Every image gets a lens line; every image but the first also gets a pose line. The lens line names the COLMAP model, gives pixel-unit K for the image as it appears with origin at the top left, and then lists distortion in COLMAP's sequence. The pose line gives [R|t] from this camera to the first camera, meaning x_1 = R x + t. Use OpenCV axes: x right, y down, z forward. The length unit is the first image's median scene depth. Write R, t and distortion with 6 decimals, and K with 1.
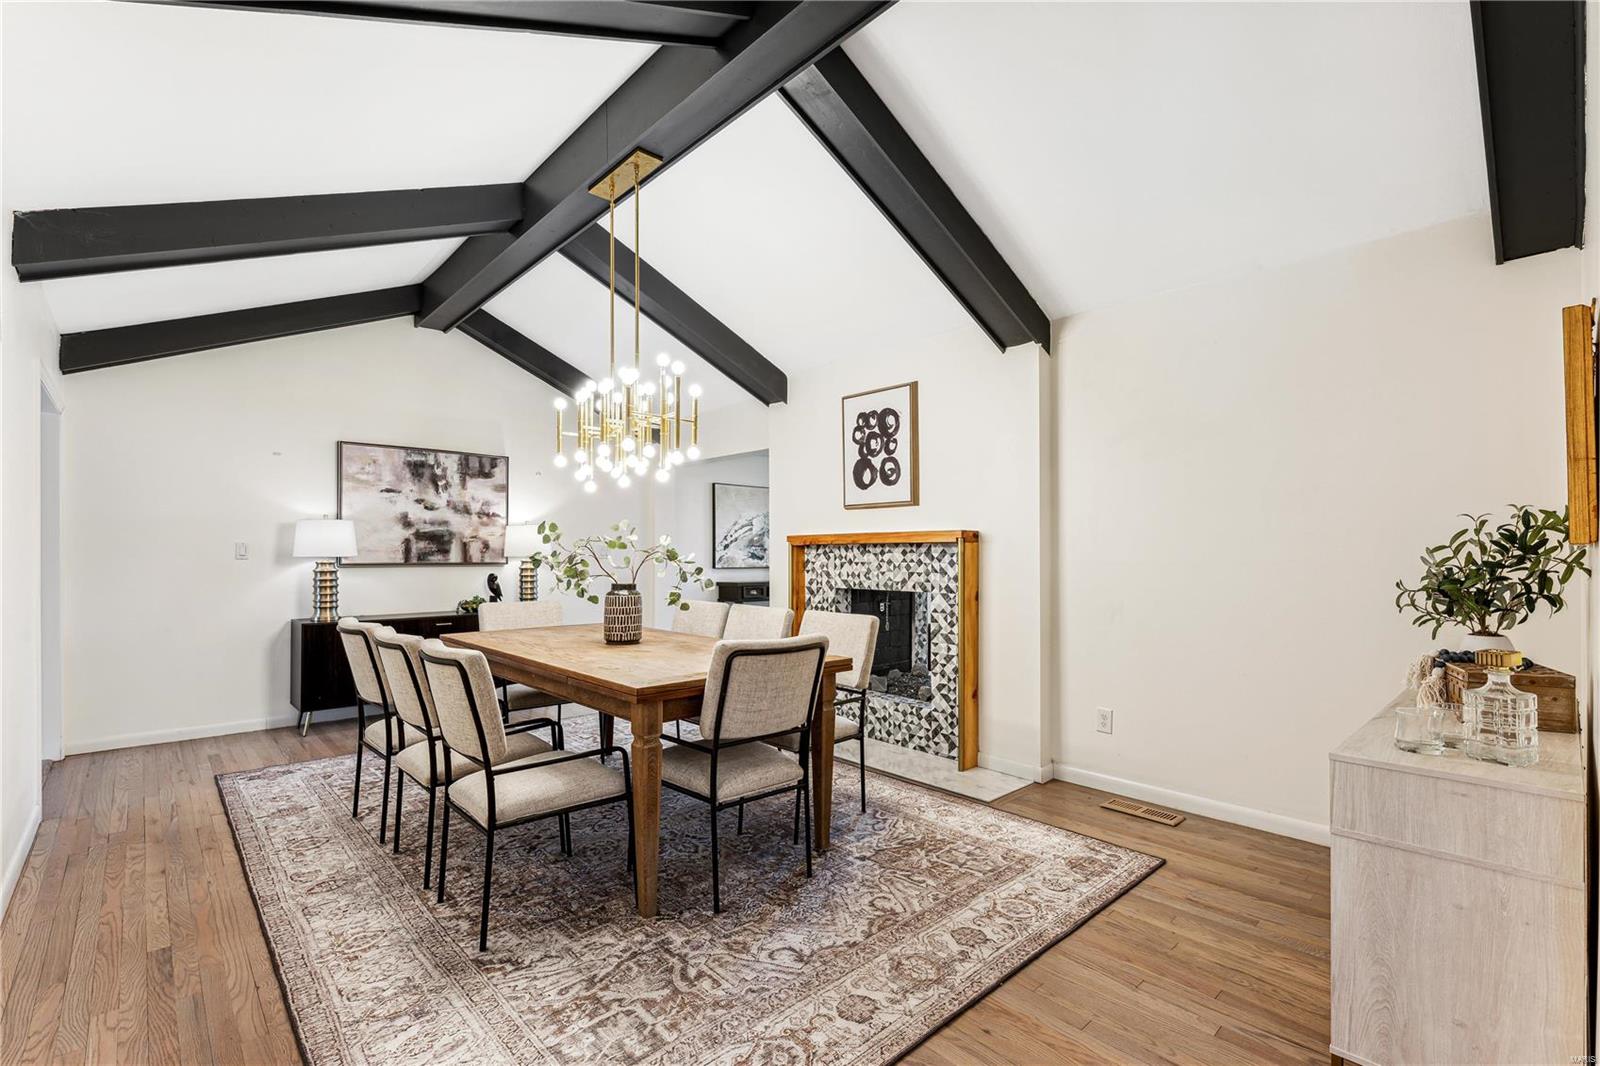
lens RADIAL K [[723.8, 0, 794.9], [0, 723.8, 529.8], [0, 0, 1]] dist [-0.015521, 0.000859]
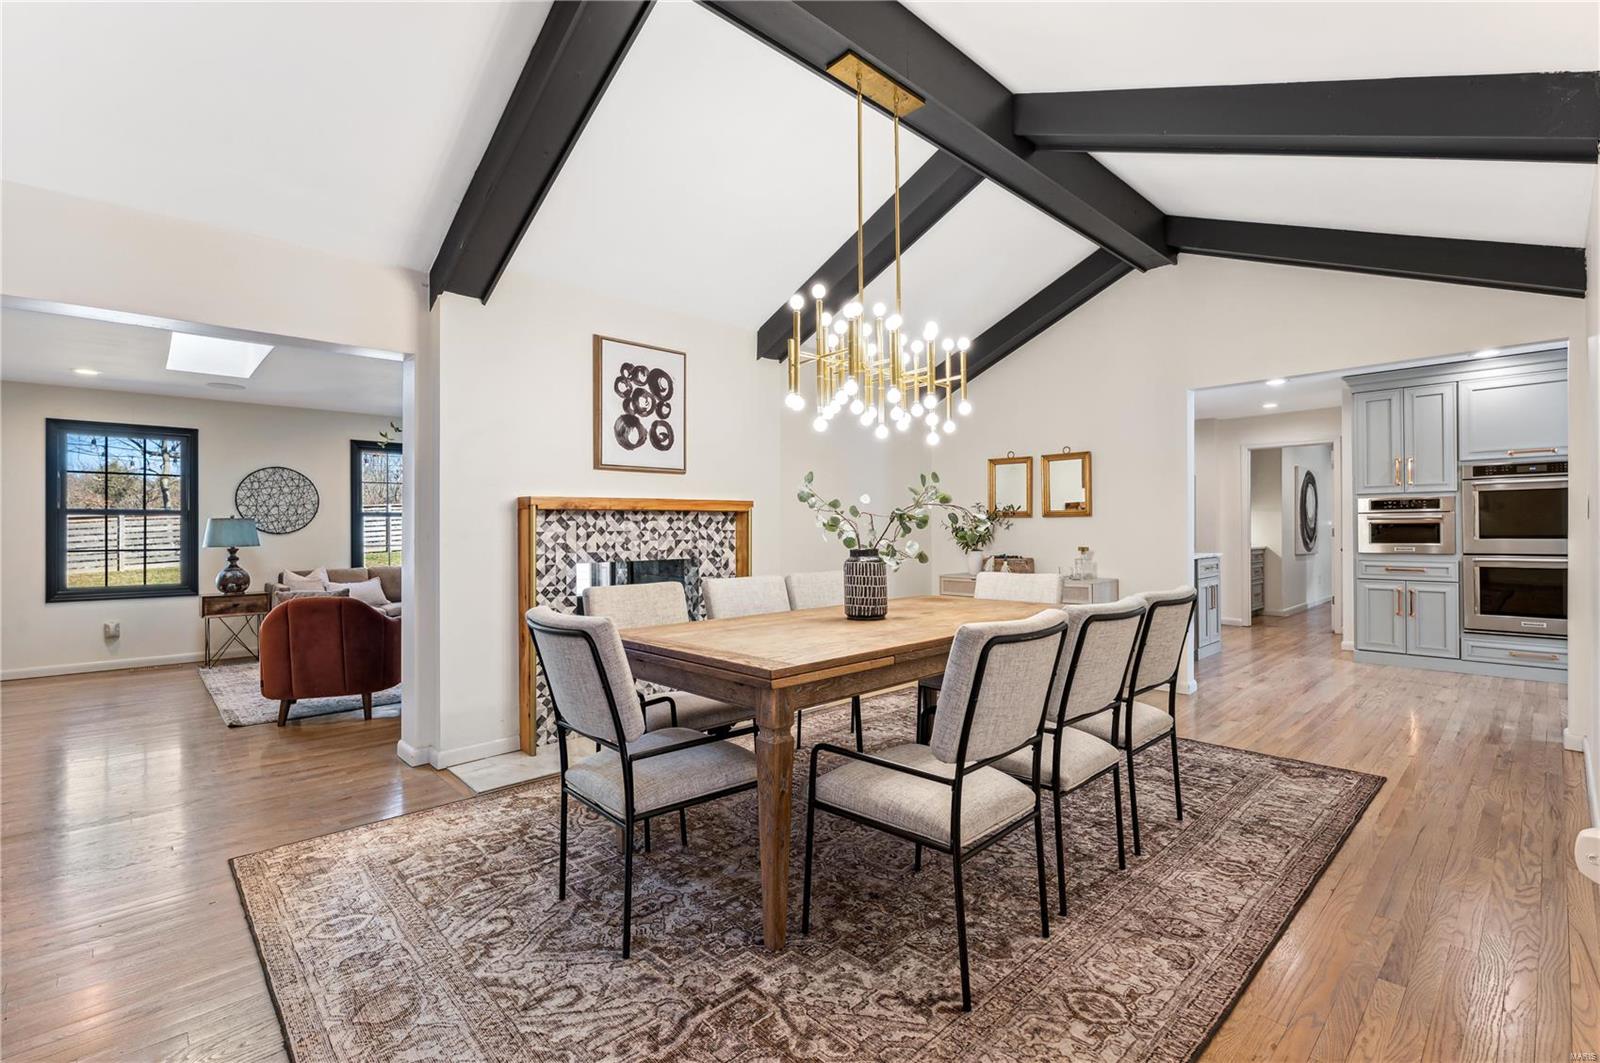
lens RADIAL K [[723.8, 0, 794.9], [0, 723.8, 528.3], [0, 0, 1]] dist [-0.015521, 0.000859]
pose [[-0.016705, 0.002535, 0.999857, -0.831528], [-0.021913, 0.999756, -0.002901, 0.040996], [-0.999620, -0.021959, -0.016645, 0.837149]]
